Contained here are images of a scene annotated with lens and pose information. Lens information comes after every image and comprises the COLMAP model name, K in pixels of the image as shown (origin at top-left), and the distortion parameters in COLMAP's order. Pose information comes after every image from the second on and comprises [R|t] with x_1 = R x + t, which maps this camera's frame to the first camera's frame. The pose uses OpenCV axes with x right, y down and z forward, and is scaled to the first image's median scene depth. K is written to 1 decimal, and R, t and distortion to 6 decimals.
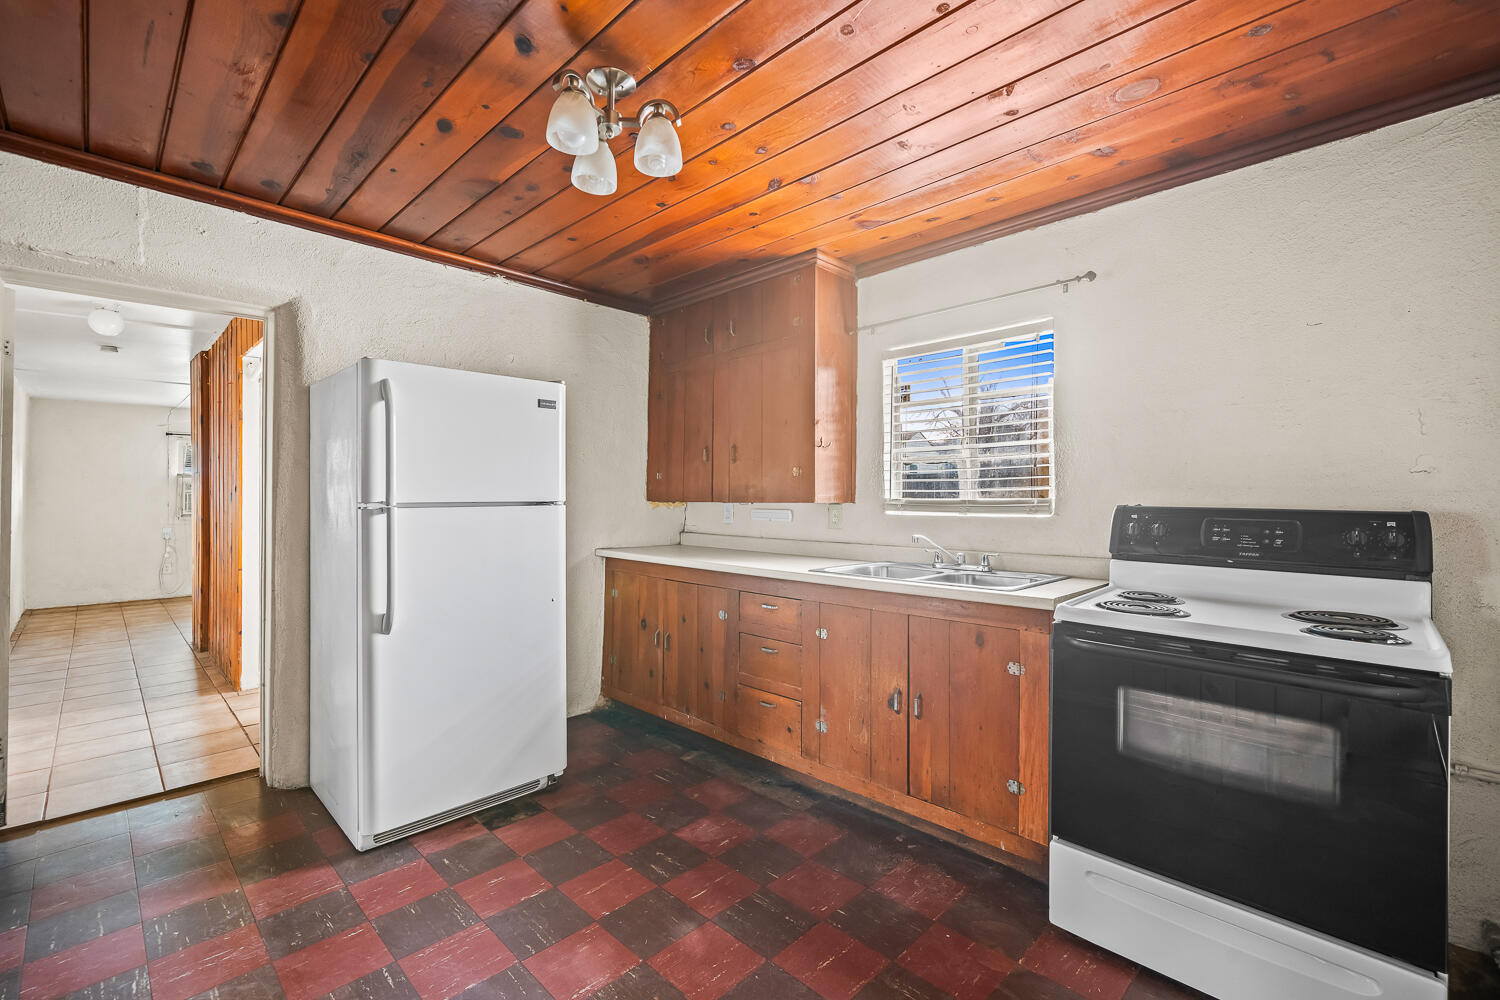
lens RADIAL K [[654.8, 0, 741.2], [0, 654.8, 495.6], [0, 0, 1]] dist [-0.003494, 0.000129]
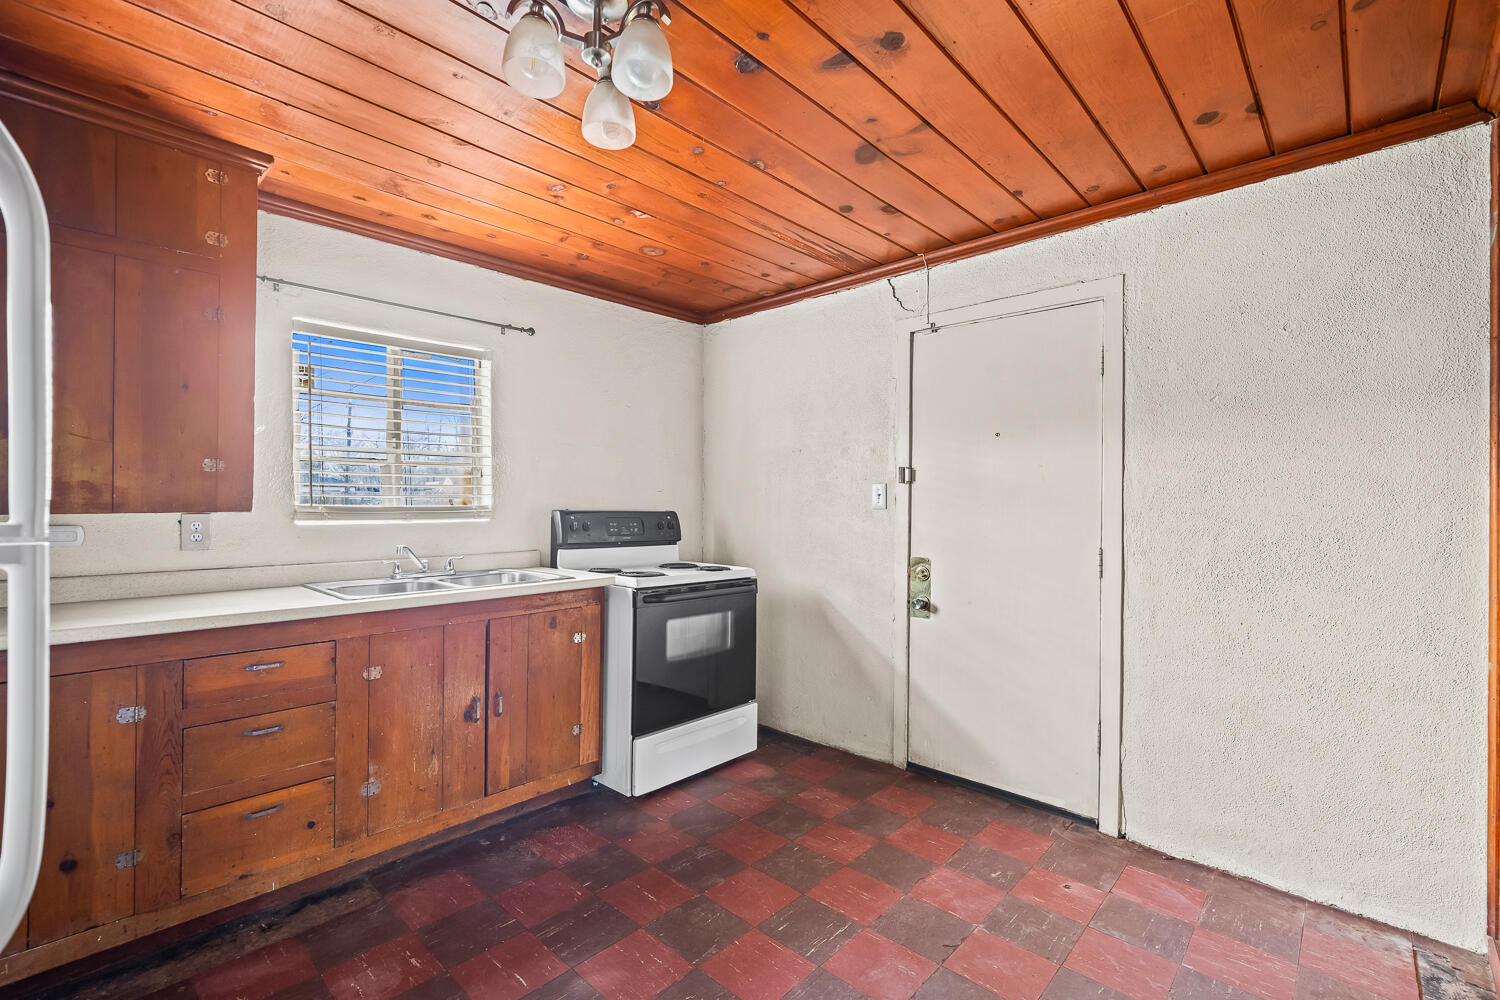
lens RADIAL K [[654.8, 0, 741.7], [0, 654.8, 503.9], [0, 0, 1]] dist [-0.003494, 0.000129]
pose [[-0.030868, -0.001861, 0.999522, -0.774999], [-0.005248, 0.999985, 0.001700, -0.002047], [-0.999510, -0.005193, -0.030877, 0.636520]]
